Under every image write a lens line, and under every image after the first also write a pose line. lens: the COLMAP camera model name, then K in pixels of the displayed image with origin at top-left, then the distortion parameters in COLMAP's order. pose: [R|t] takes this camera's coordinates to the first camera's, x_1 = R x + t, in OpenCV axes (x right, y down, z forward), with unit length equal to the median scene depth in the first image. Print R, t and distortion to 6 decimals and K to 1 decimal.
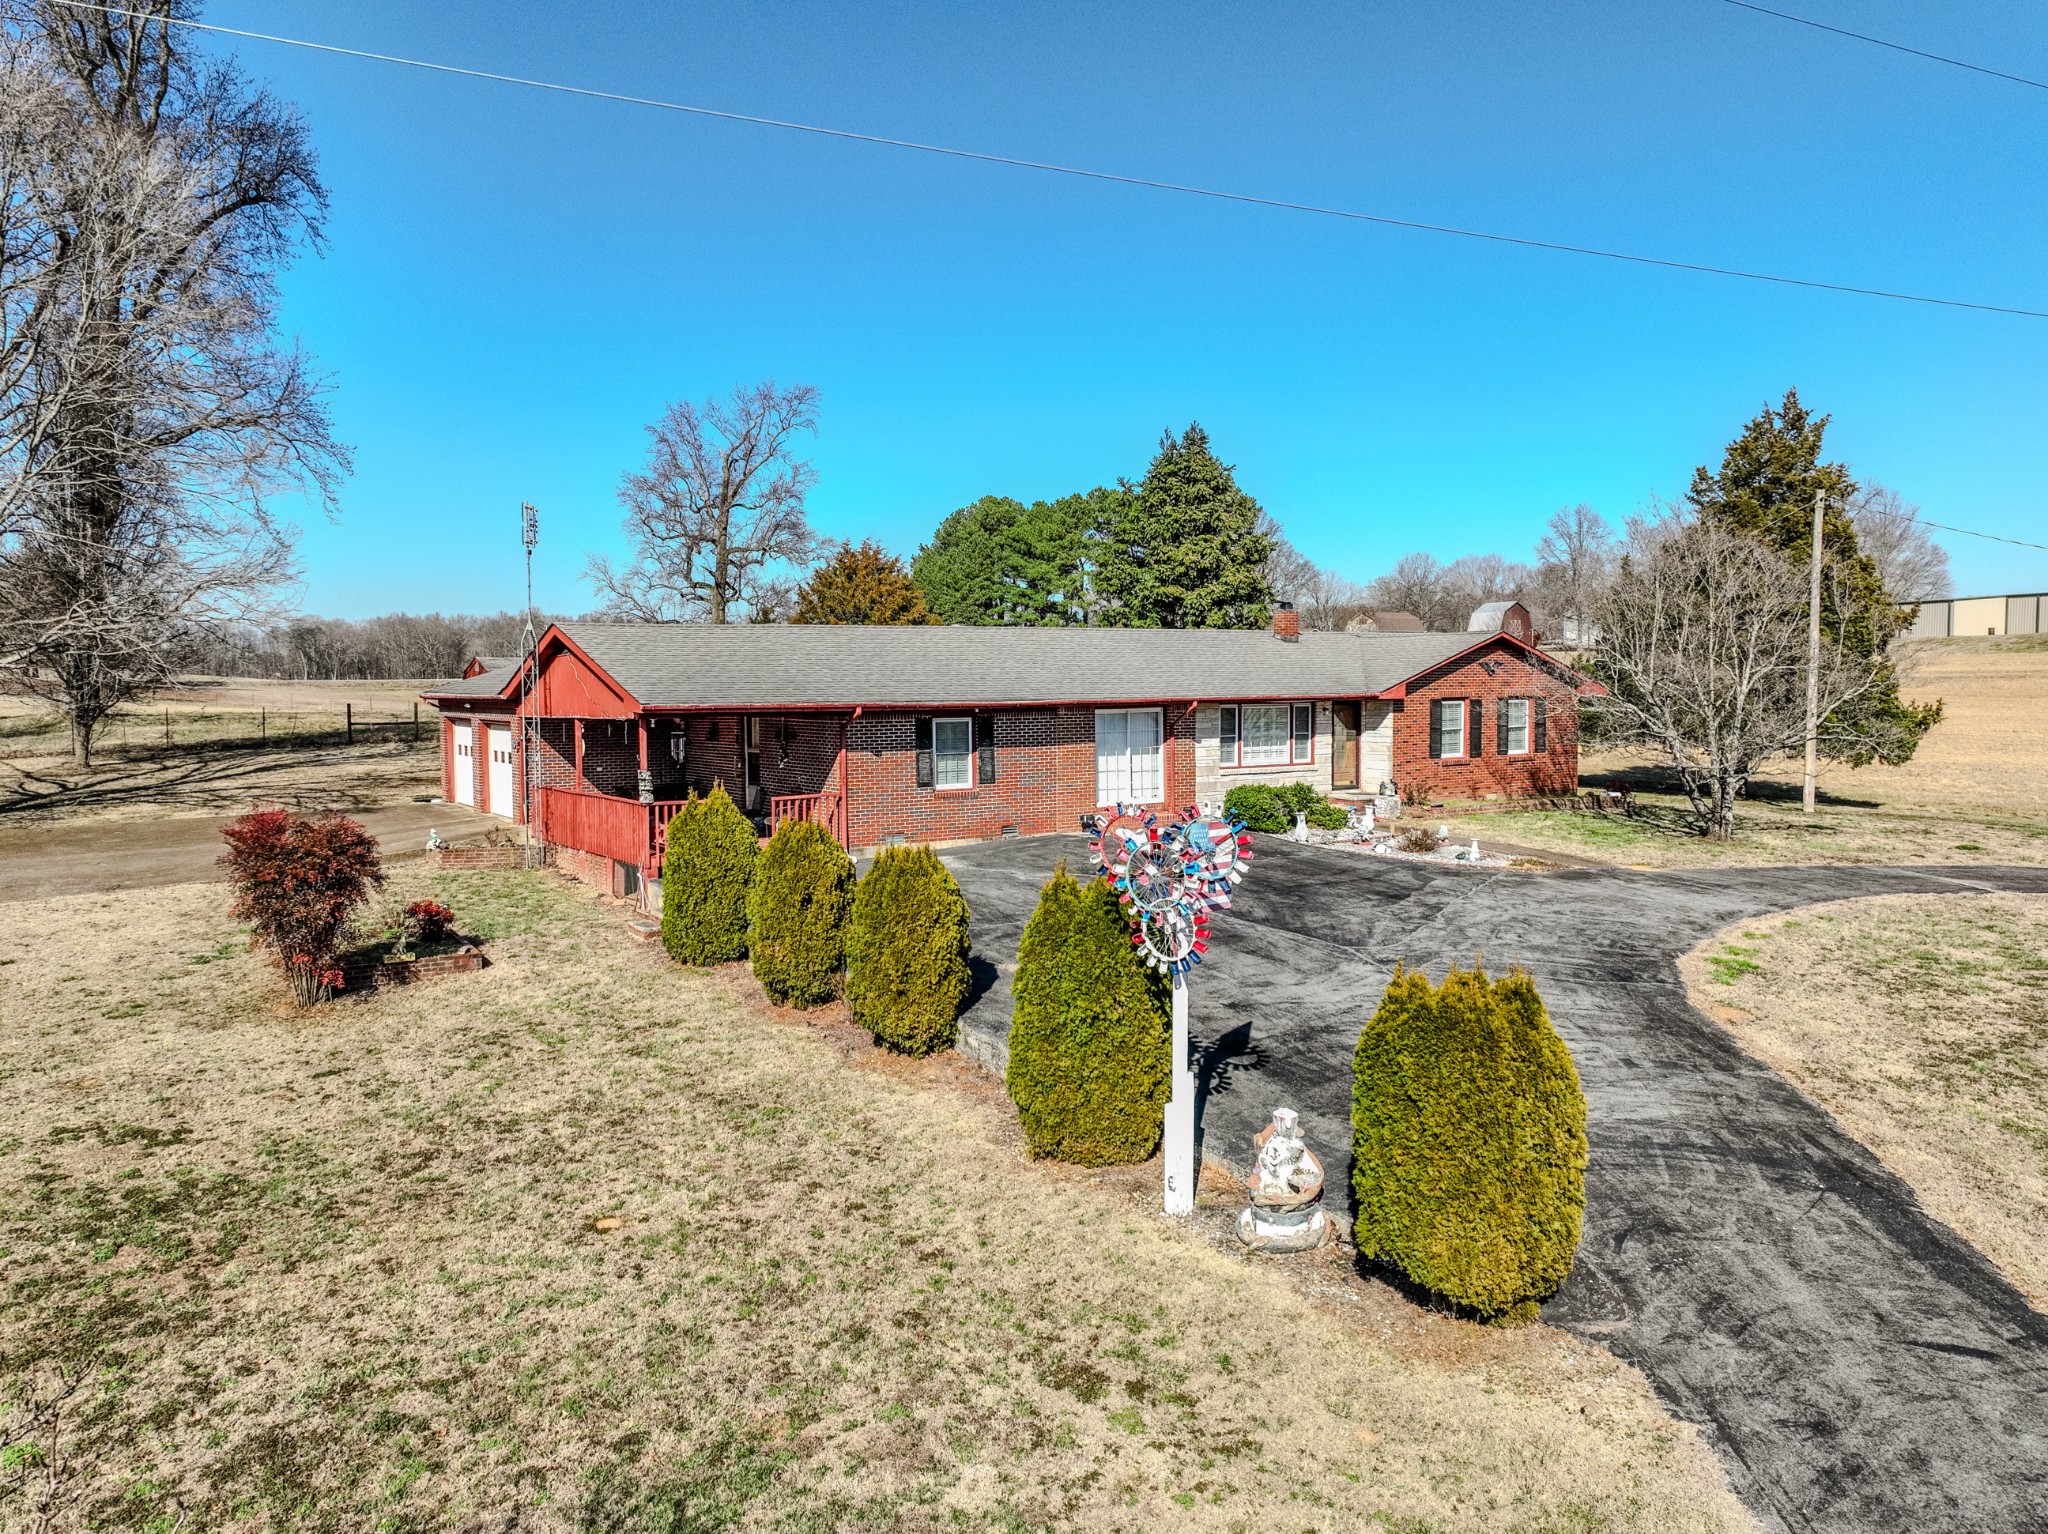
lens RADIAL K [[1435.7, 0, 1017.1], [0, 1435.7, 764.6], [0, 0, 1]] dist [-0.009142, 0.027542]
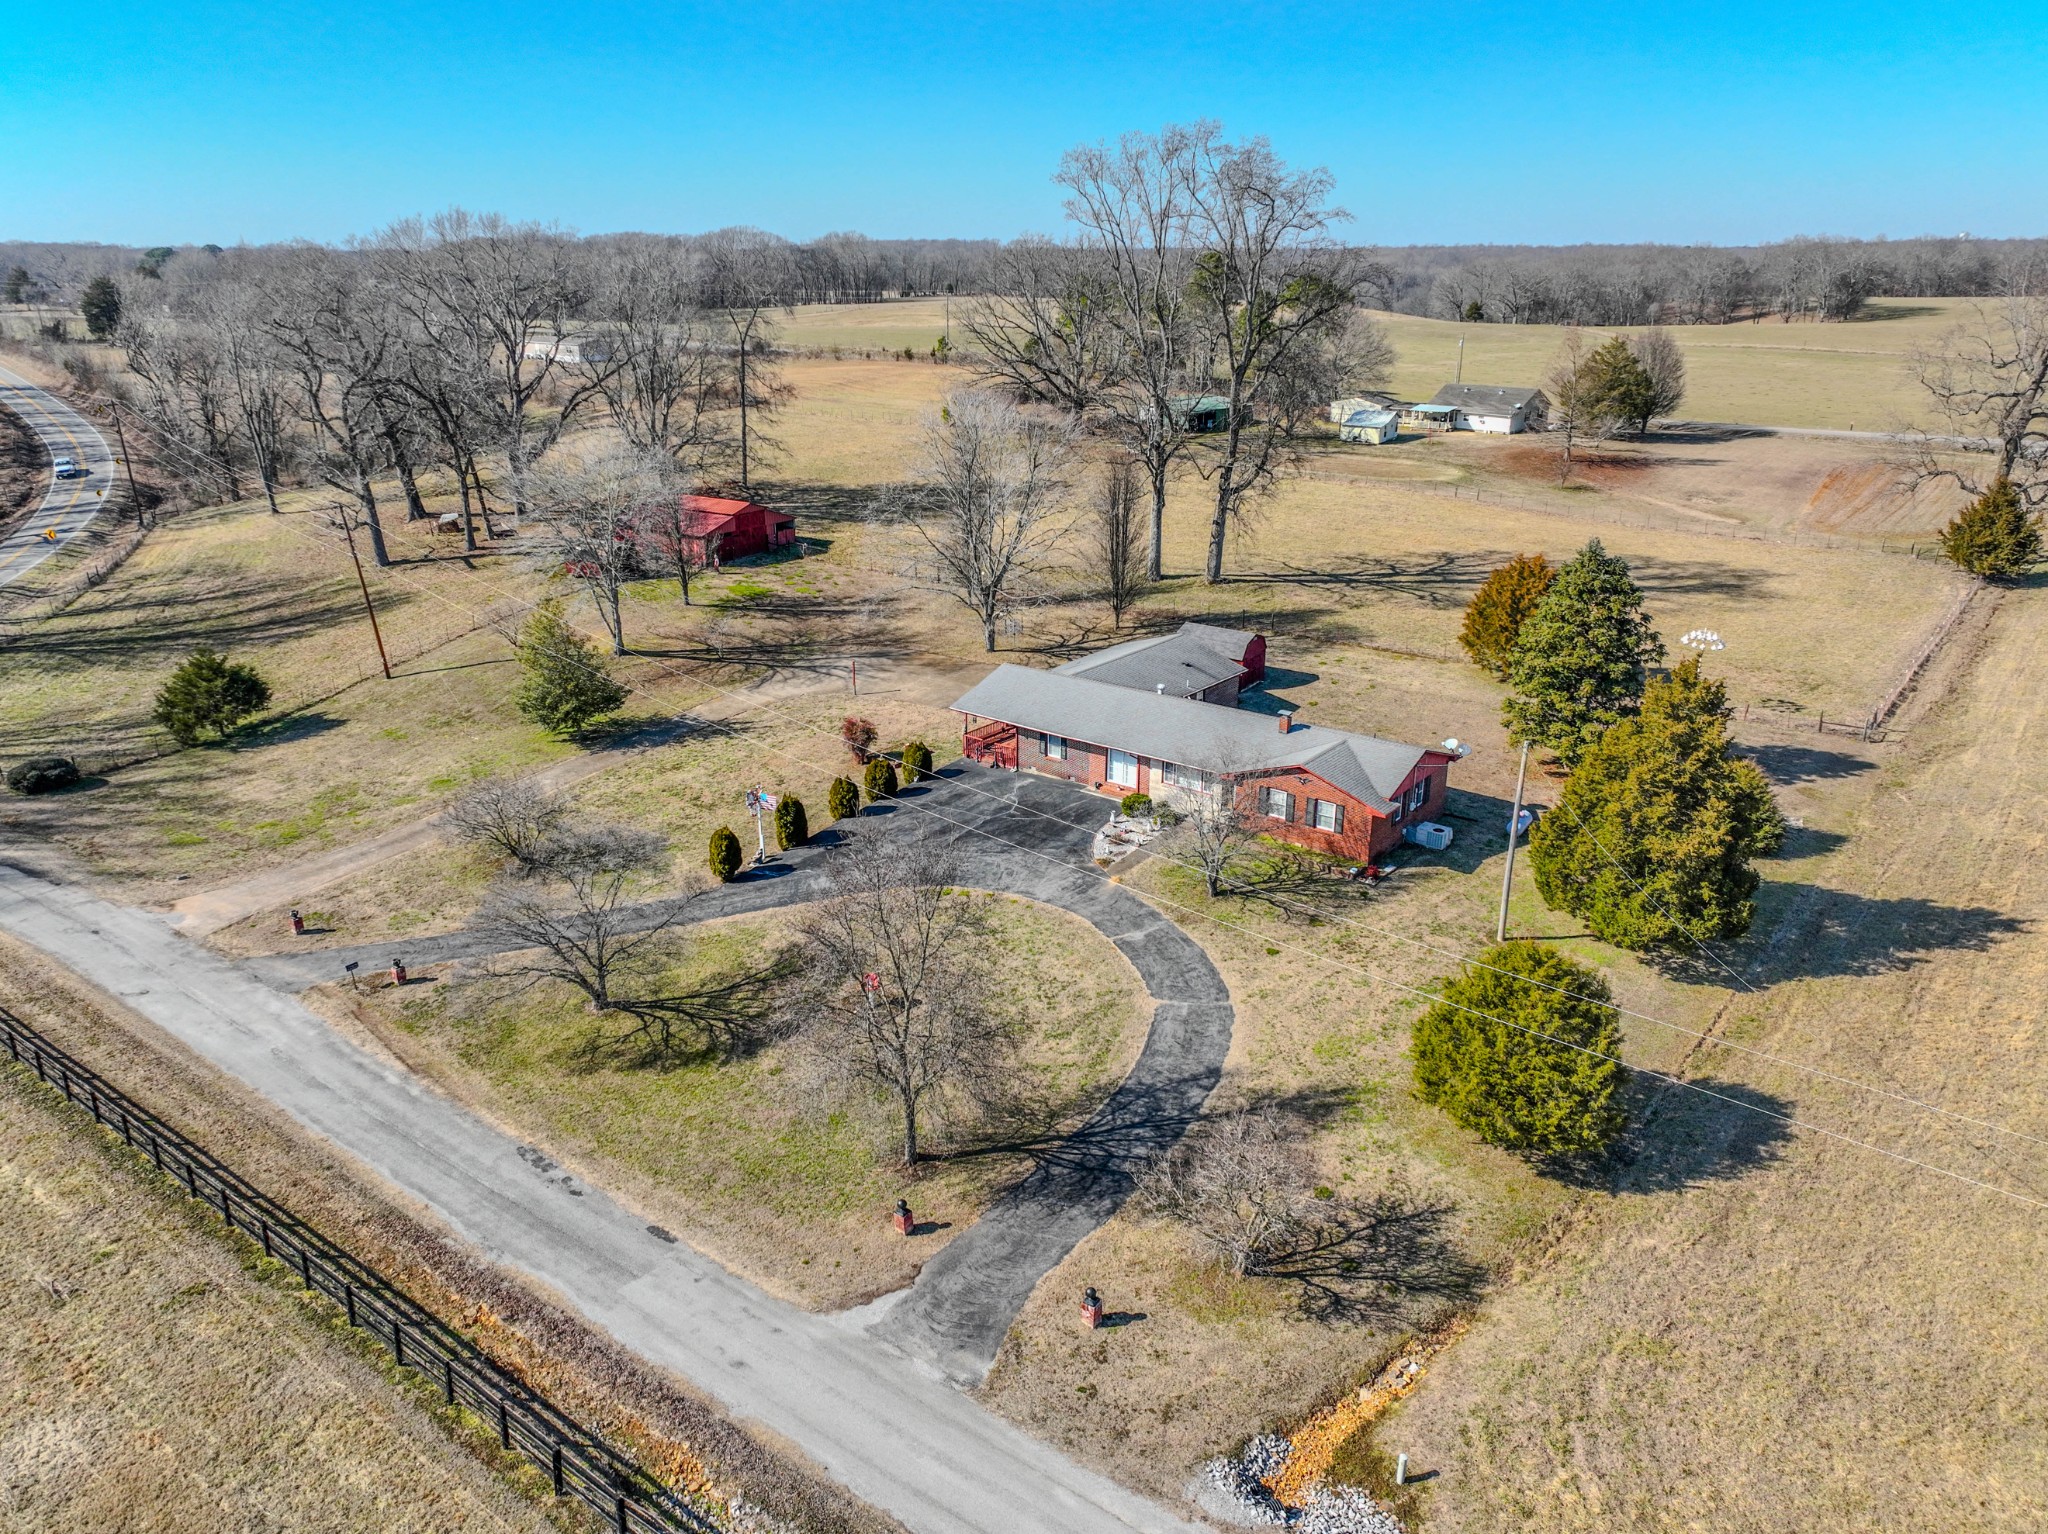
lens RADIAL K [[1435.7, 0, 1020.7], [0, 1435.7, 767.7], [0, 0, 1]] dist [-0.009142, 0.027542]
pose [[0.329476, 0.331820, -0.883935, 2.008567], [-0.053719, 0.941281, 0.333324, -0.743456], [0.942635, -0.062339, 0.327954, 0.045832]]
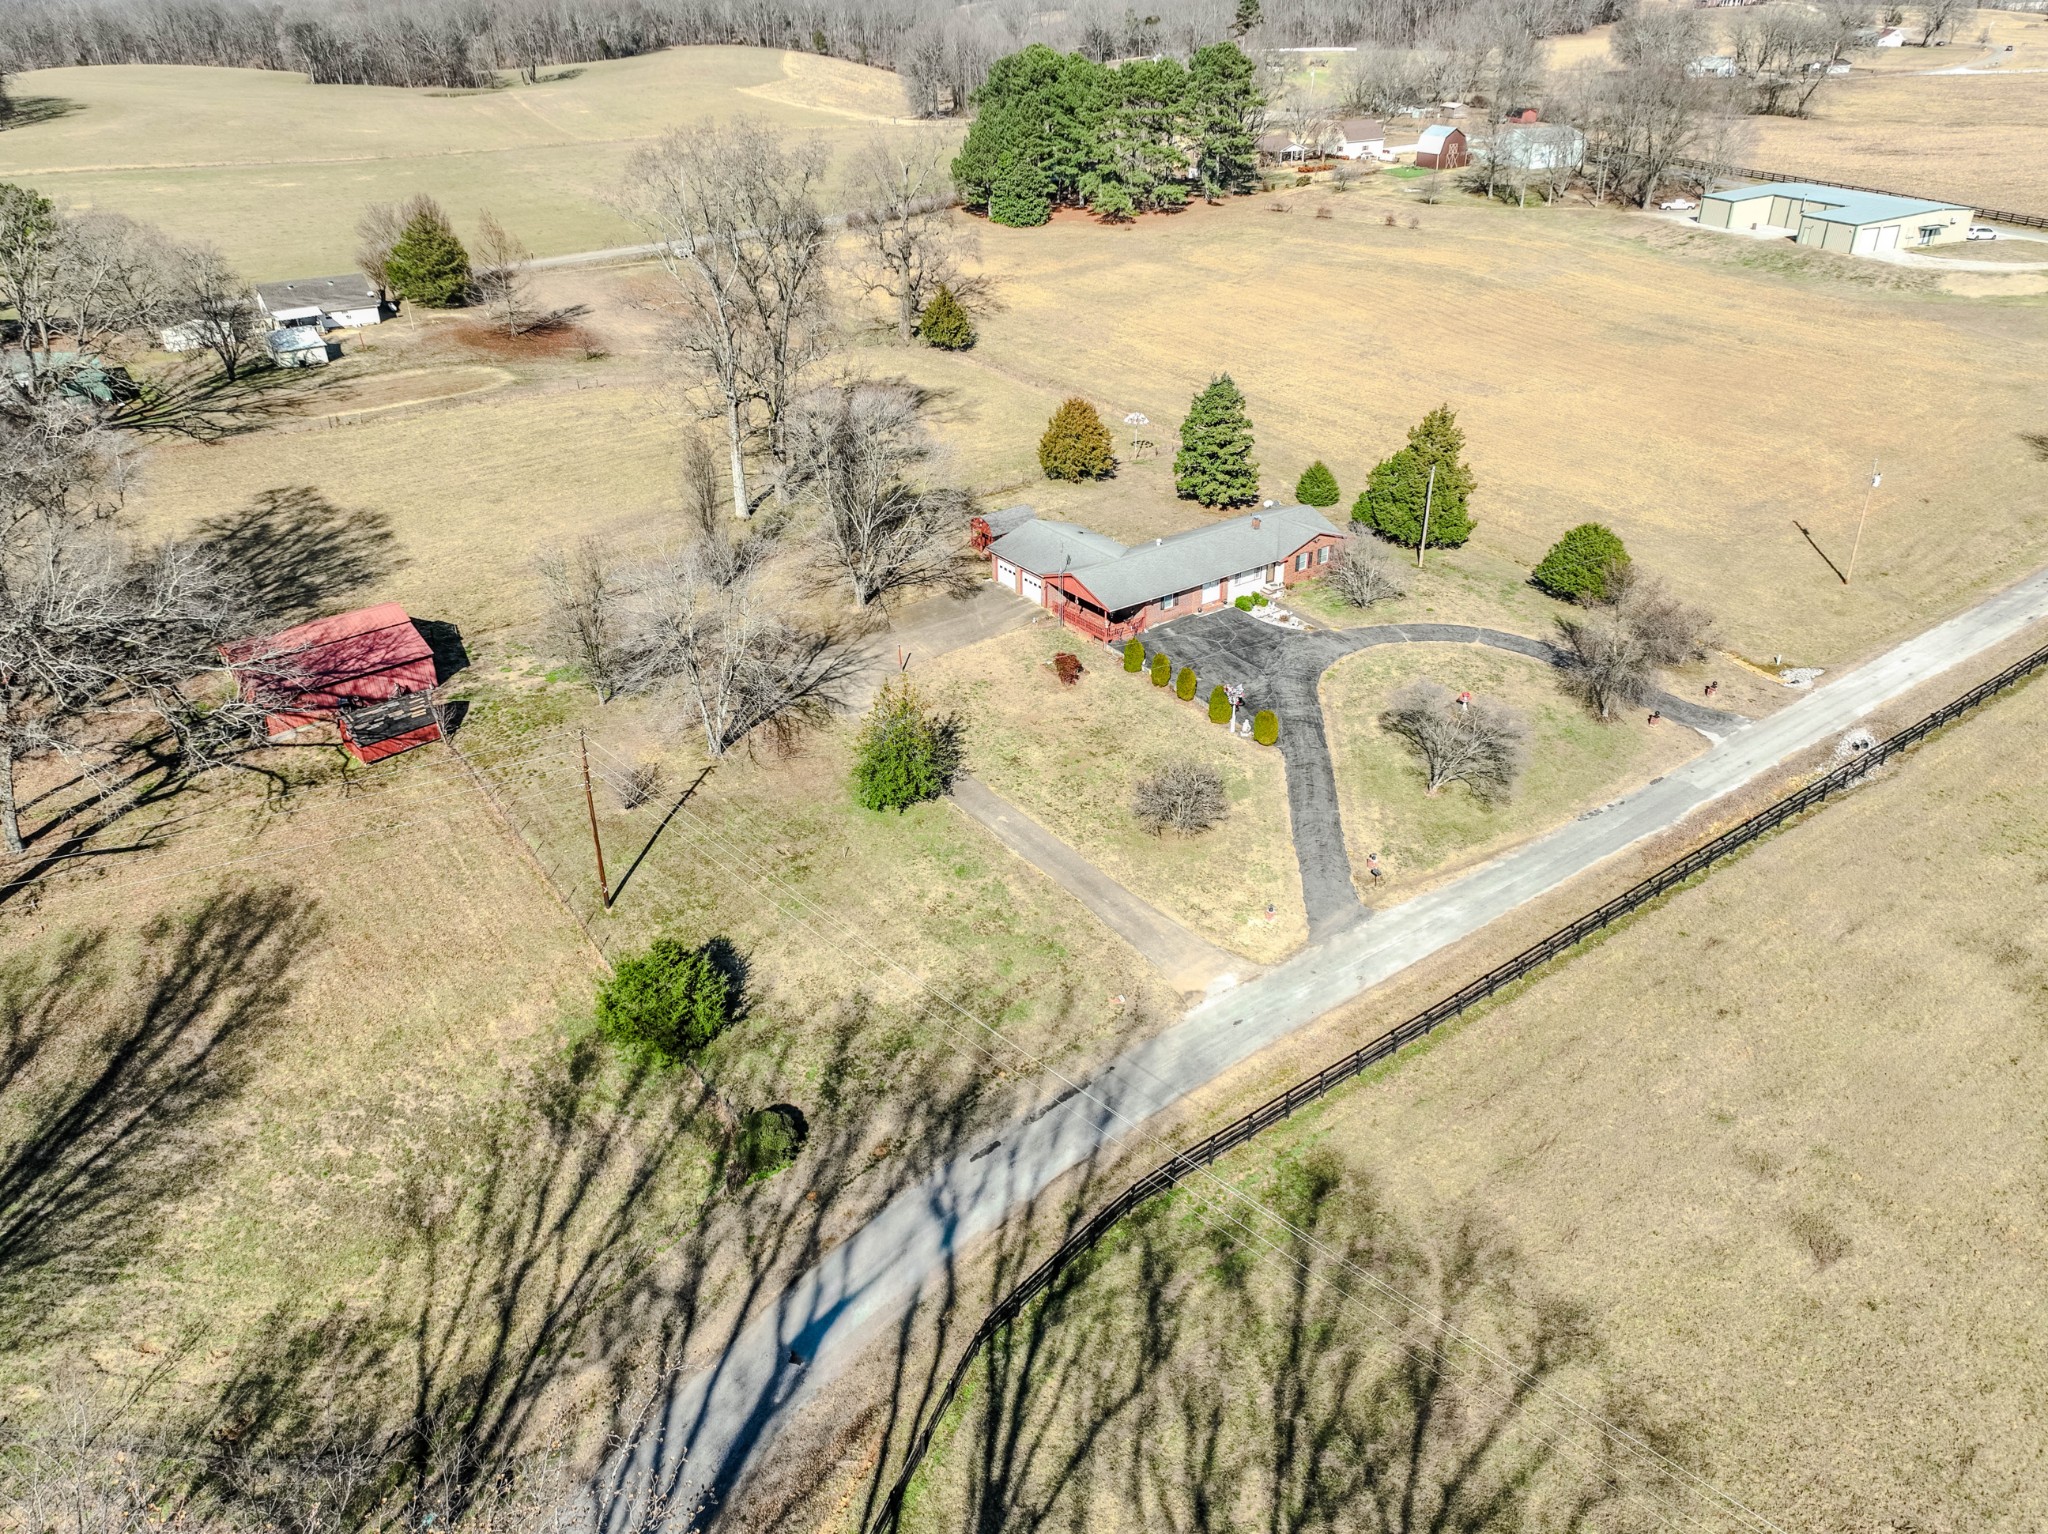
lens RADIAL K [[1435.7, 0, 1022.3], [0, 1435.7, 775.1], [0, 0, 1]] dist [-0.009142, 0.027542]
pose [[0.999435, -0.018467, 0.028068, -0.491244], [0.003951, 0.894208, 0.447635, -1.166538], [-0.033365, -0.447271, 0.893776, -2.372638]]
